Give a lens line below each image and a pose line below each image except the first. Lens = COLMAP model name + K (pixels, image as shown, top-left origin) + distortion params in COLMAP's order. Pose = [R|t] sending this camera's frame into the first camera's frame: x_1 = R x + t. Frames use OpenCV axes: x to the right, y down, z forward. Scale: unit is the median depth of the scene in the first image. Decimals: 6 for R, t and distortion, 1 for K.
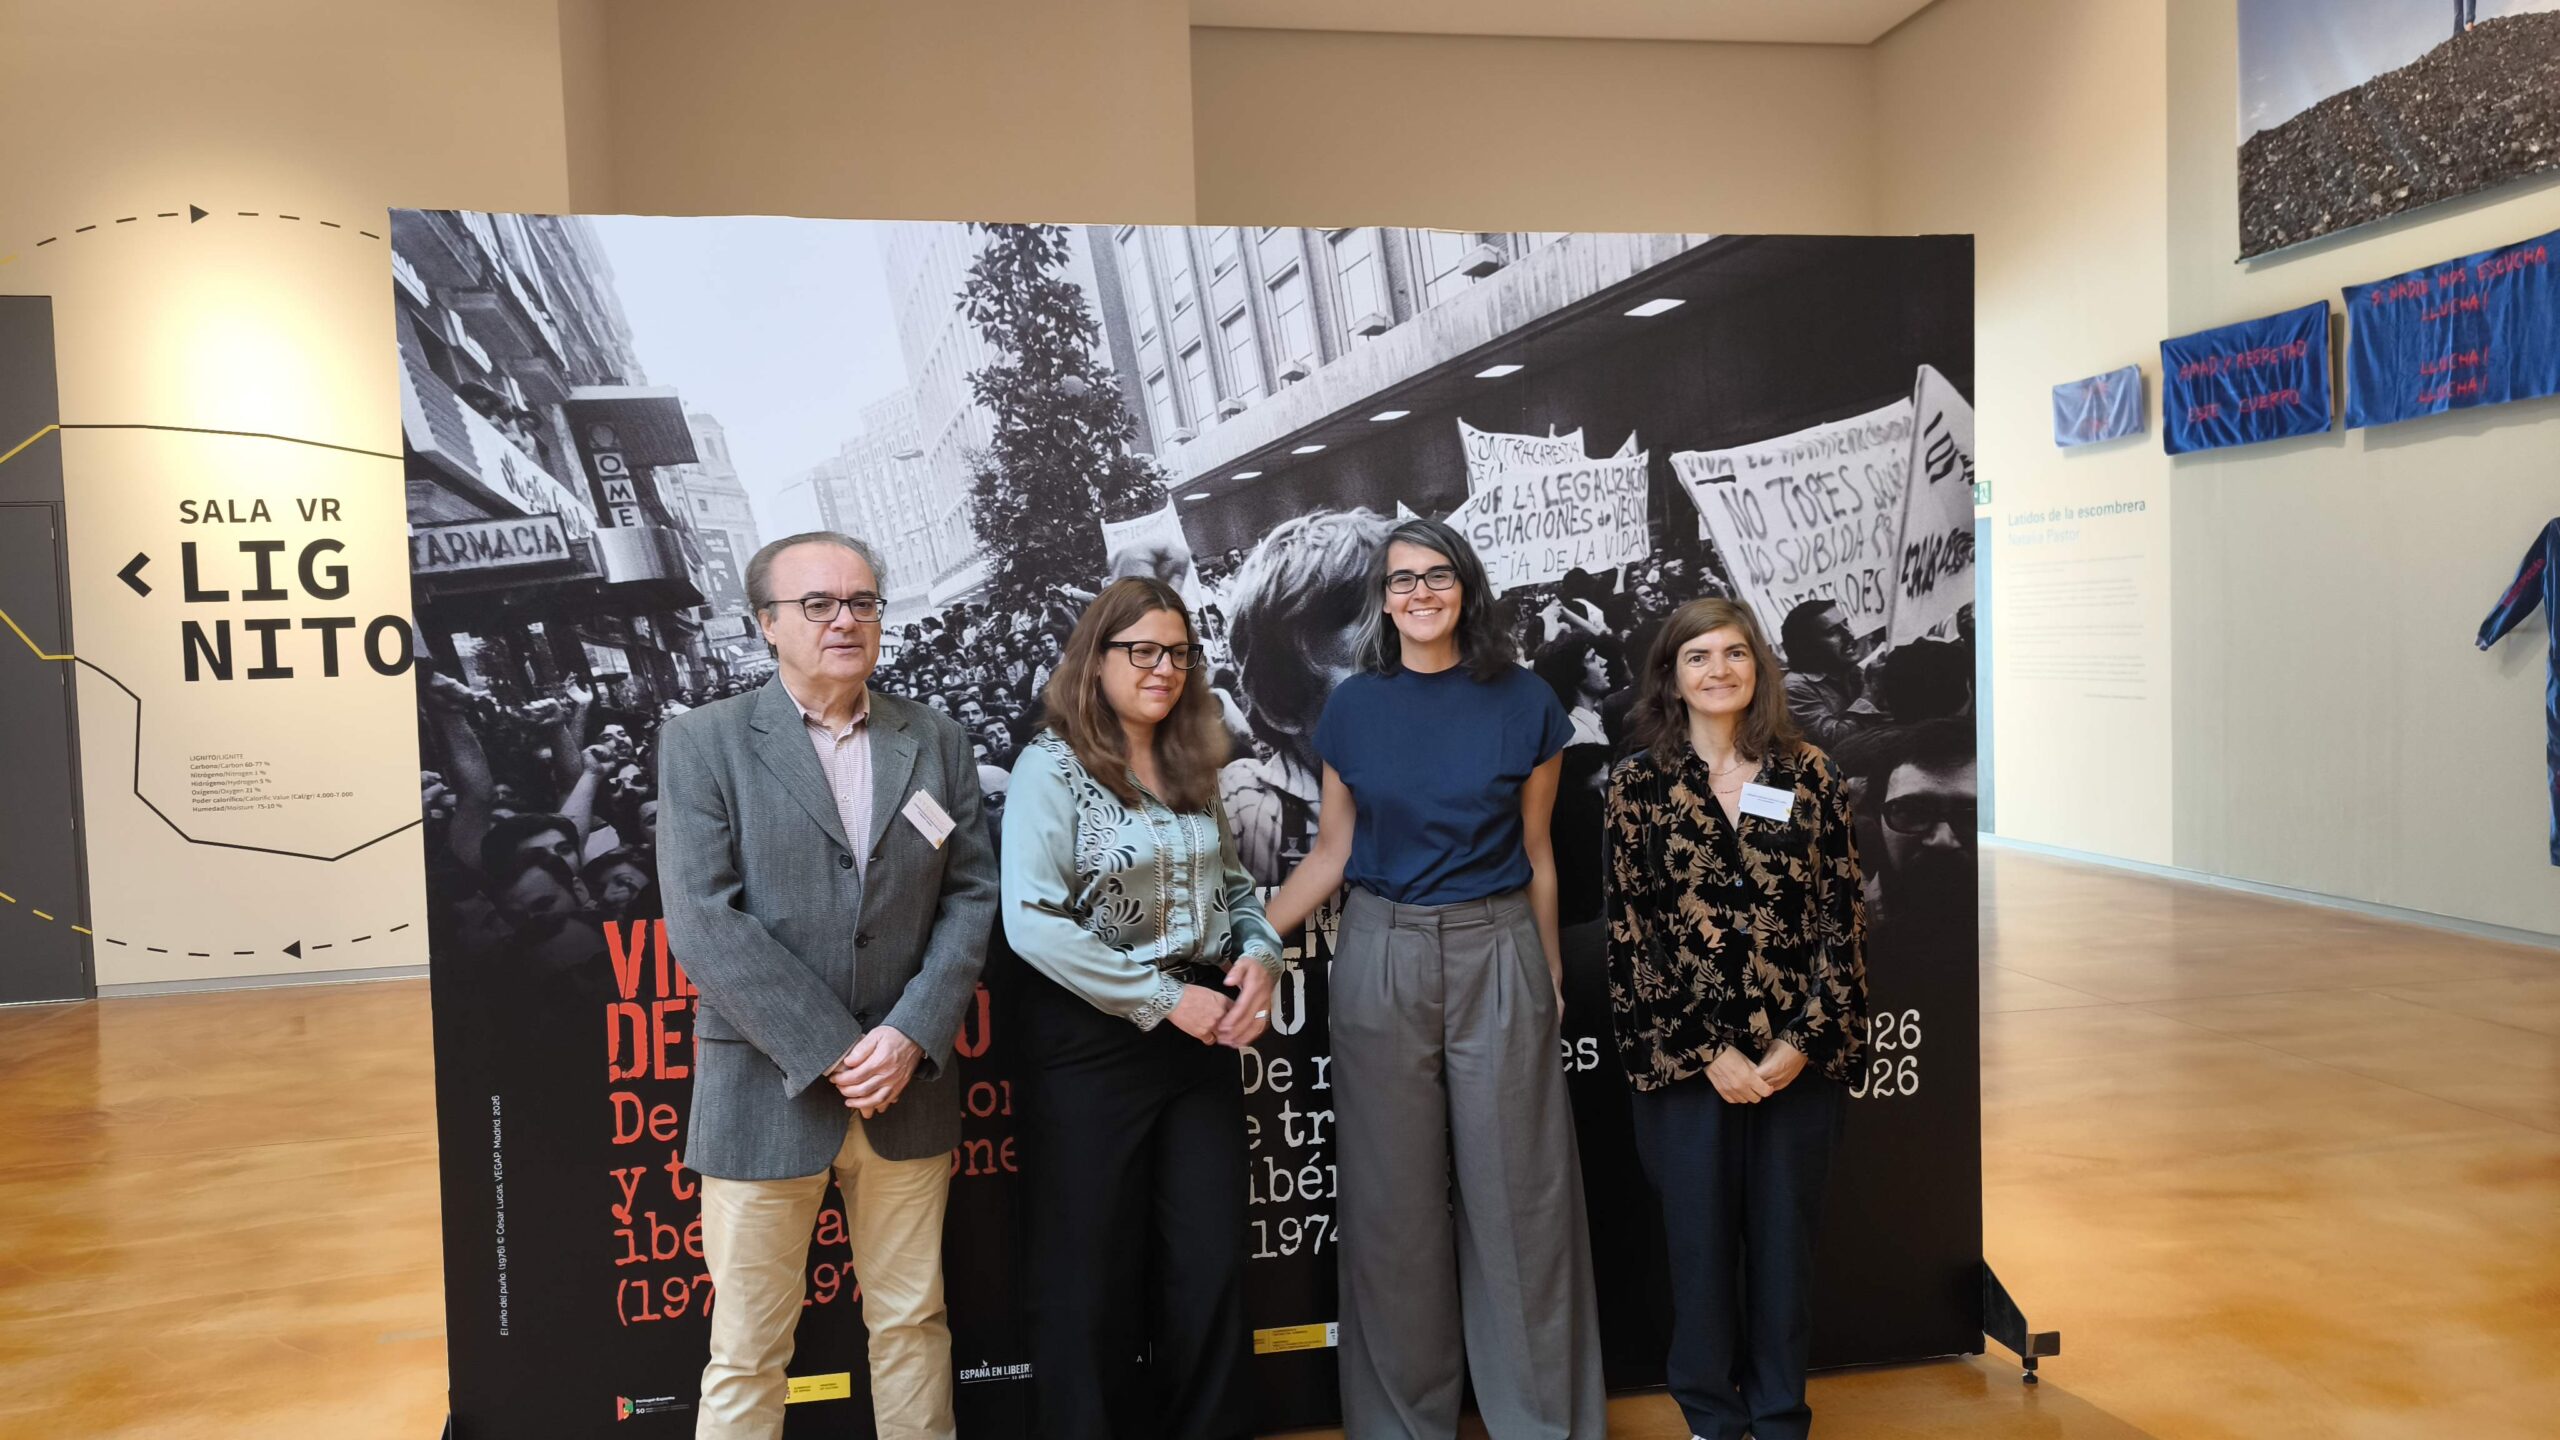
lens RADIAL K [[1807.0, 0, 1280.0], [0, 1807.0, 720.0], [0, 0, 1]] dist [0.053977, -0.037172]
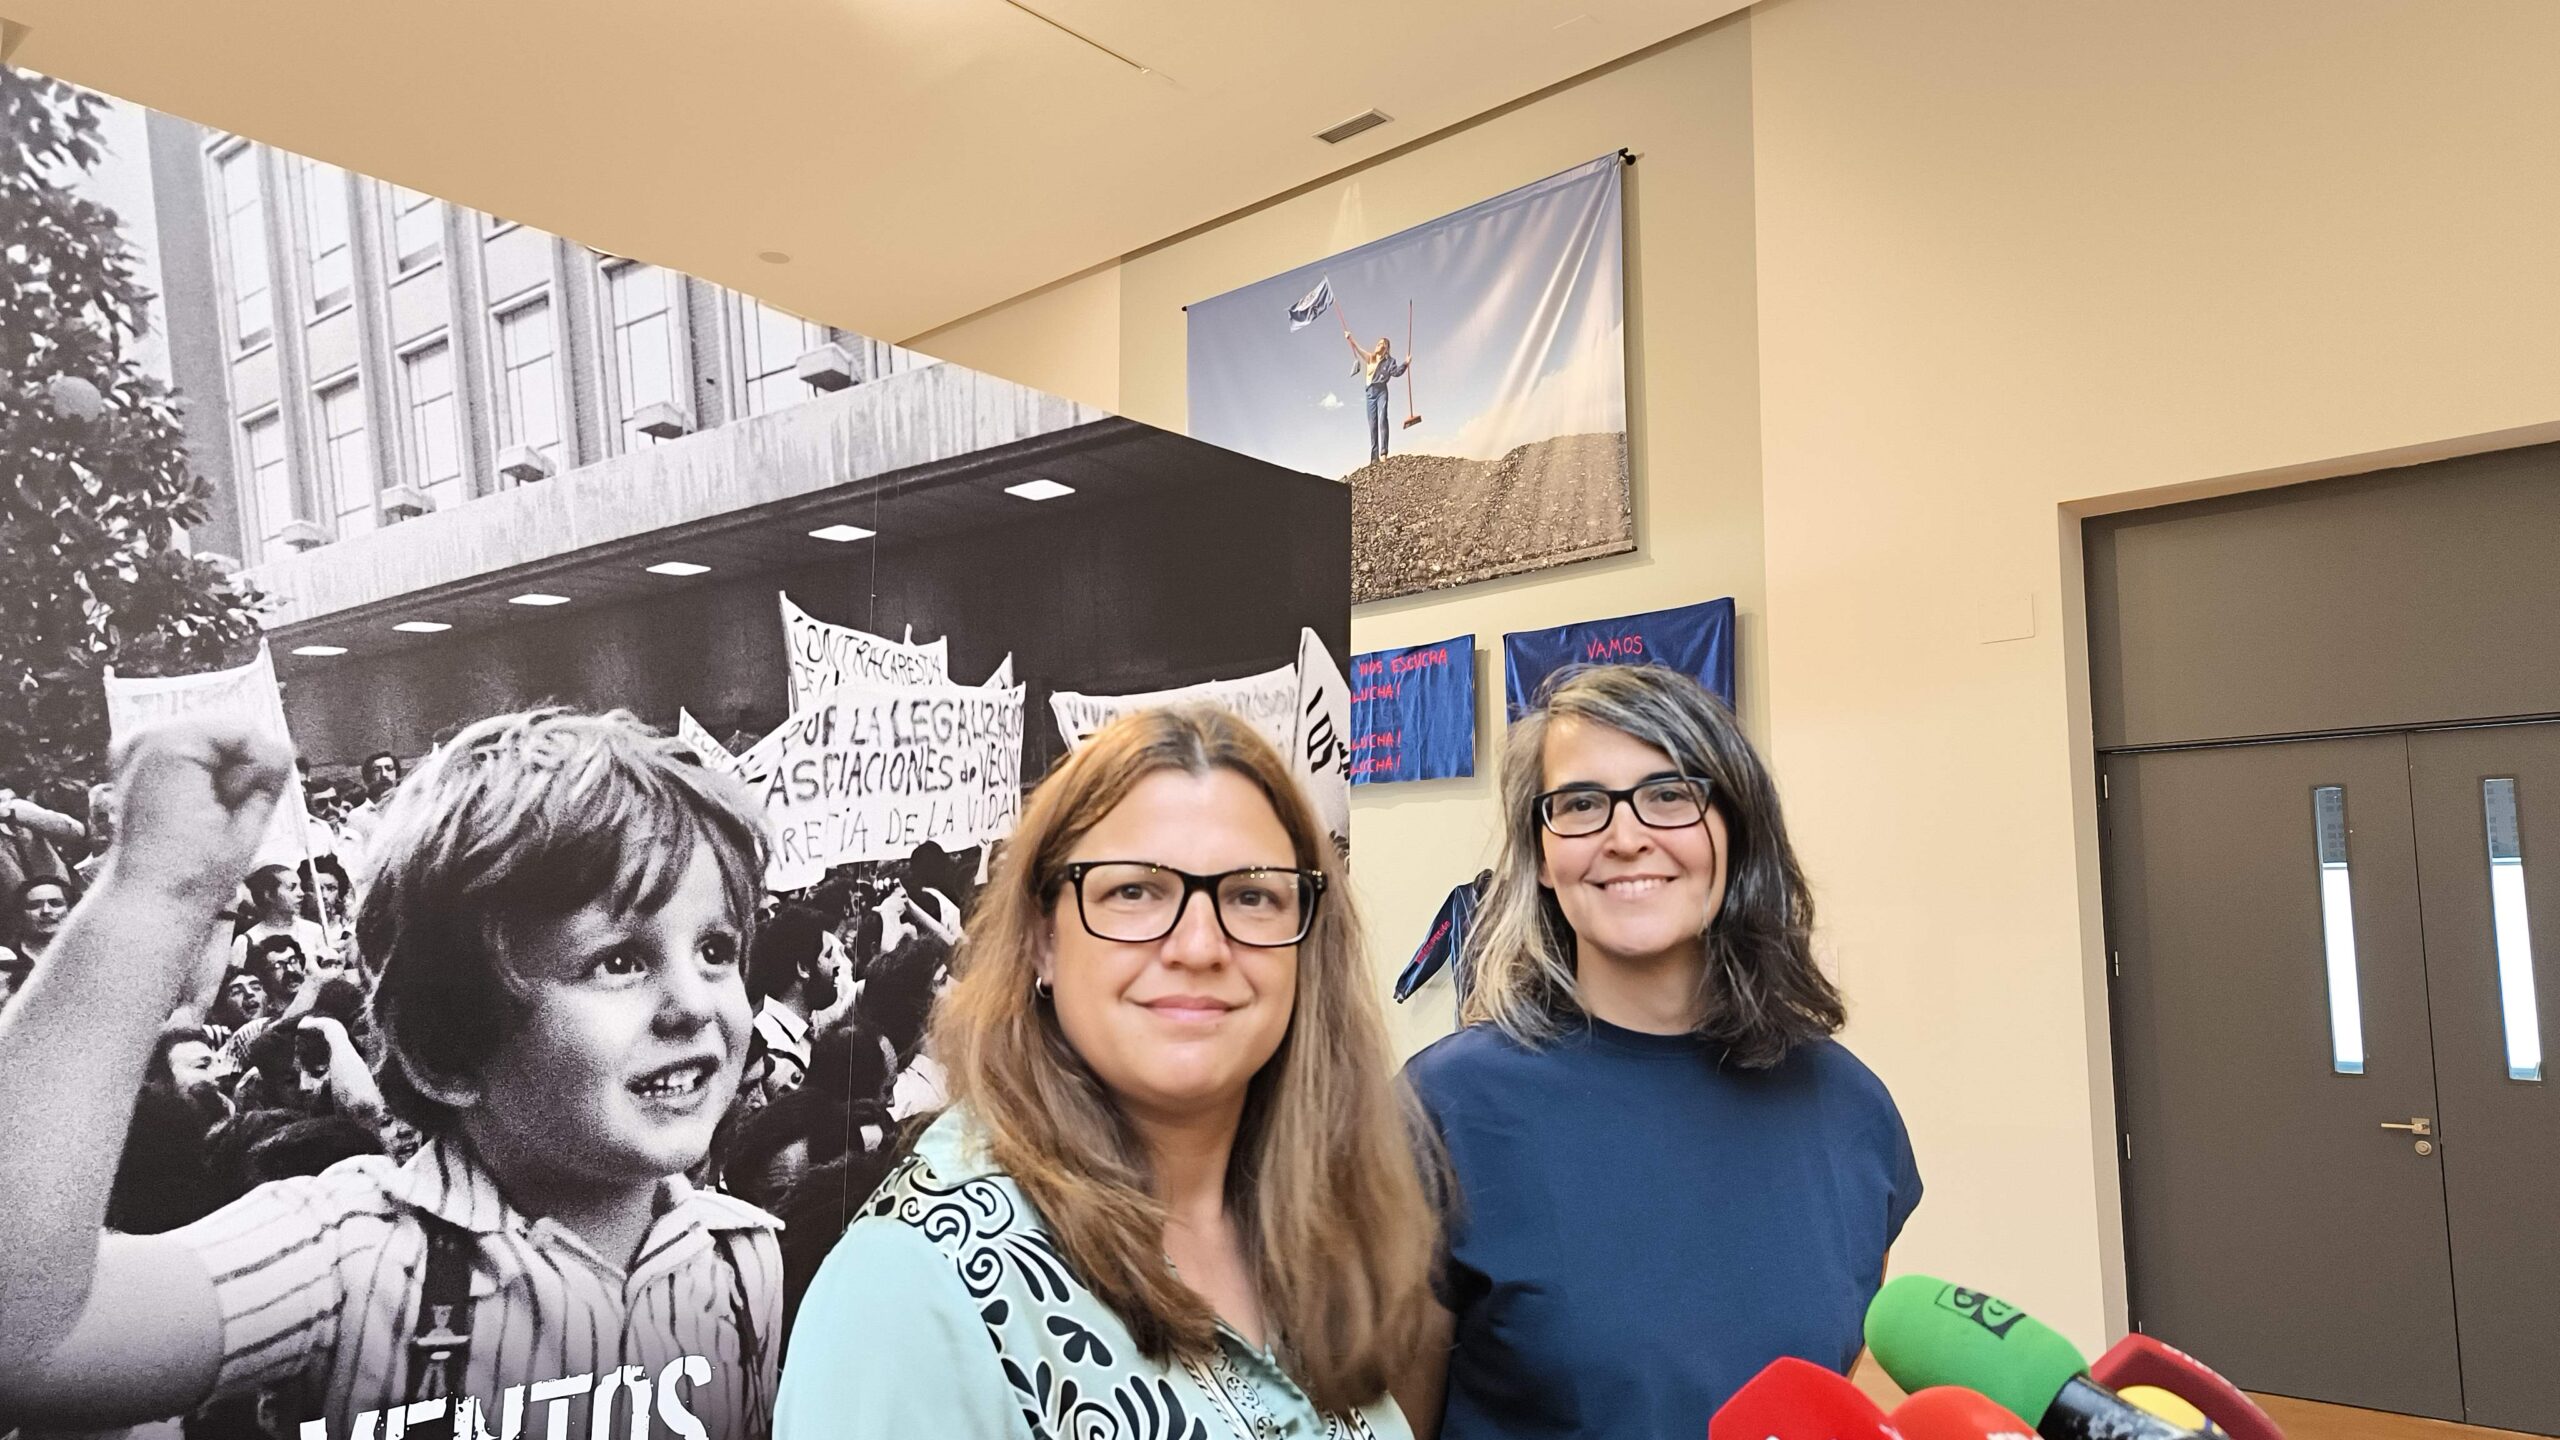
lens RADIAL K [[1807.0, 0, 1280.0], [0, 1807.0, 720.0], [0, 0, 1]] dist [0.053977, -0.037172]
pose [[0.803044, 0.115491, 0.584621, -0.129622], [-0.005124, 0.982342, -0.187022, -0.004641], [-0.595898, 0.147191, 0.789456, 0.406181]]
